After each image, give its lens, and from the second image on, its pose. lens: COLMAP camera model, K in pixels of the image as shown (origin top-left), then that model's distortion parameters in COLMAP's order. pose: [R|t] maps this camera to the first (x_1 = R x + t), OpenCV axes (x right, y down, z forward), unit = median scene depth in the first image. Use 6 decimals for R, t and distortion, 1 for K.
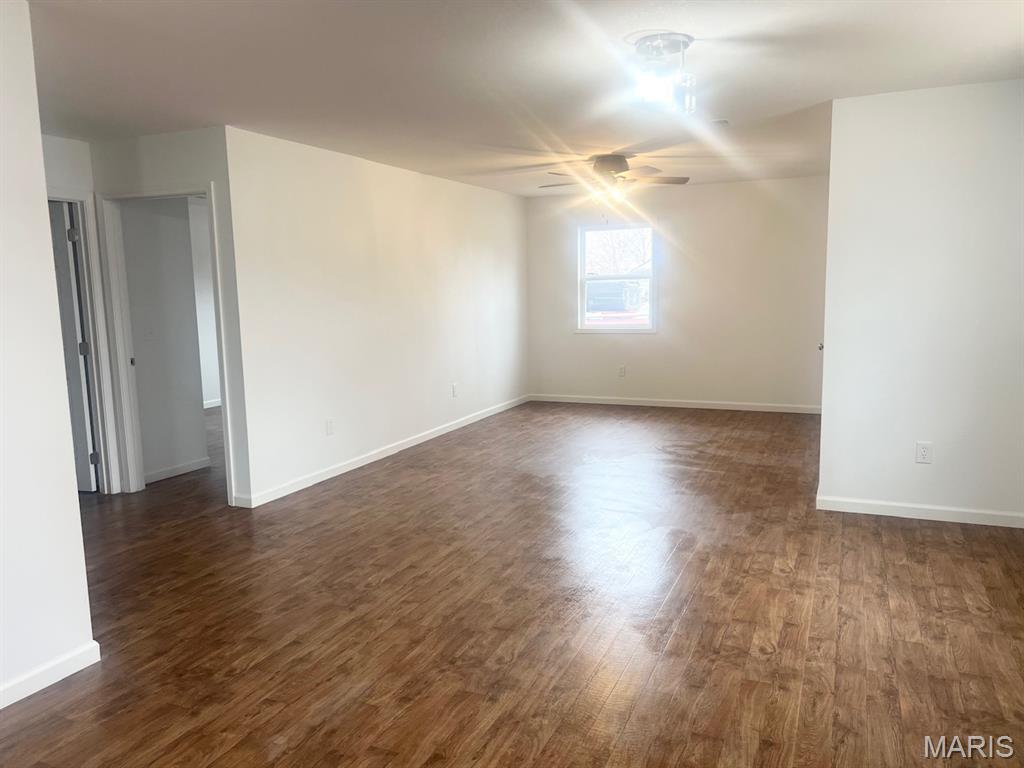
lens RADIAL K [[759.0, 0, 497.5], [0, 759.0, 389.0], [0, 0, 1]] dist [0.053534, -0.066577]
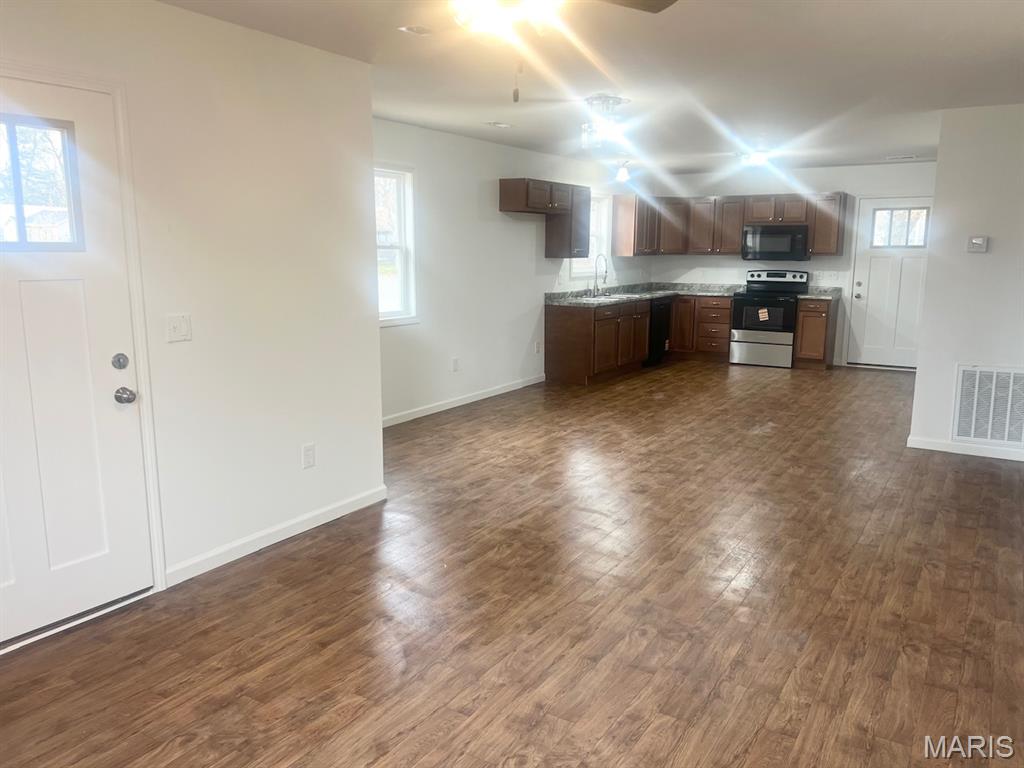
lens RADIAL K [[756.2, 0, 506.2], [0, 756.2, 386.1], [0, 0, 1]] dist [0.059508, -0.077276]
pose [[-0.989760, -0.005694, 0.142631, 0.183451], [0.038769, 0.950921, 0.306995, -0.371093], [-0.137378, 0.309381, -0.940962, 2.569658]]
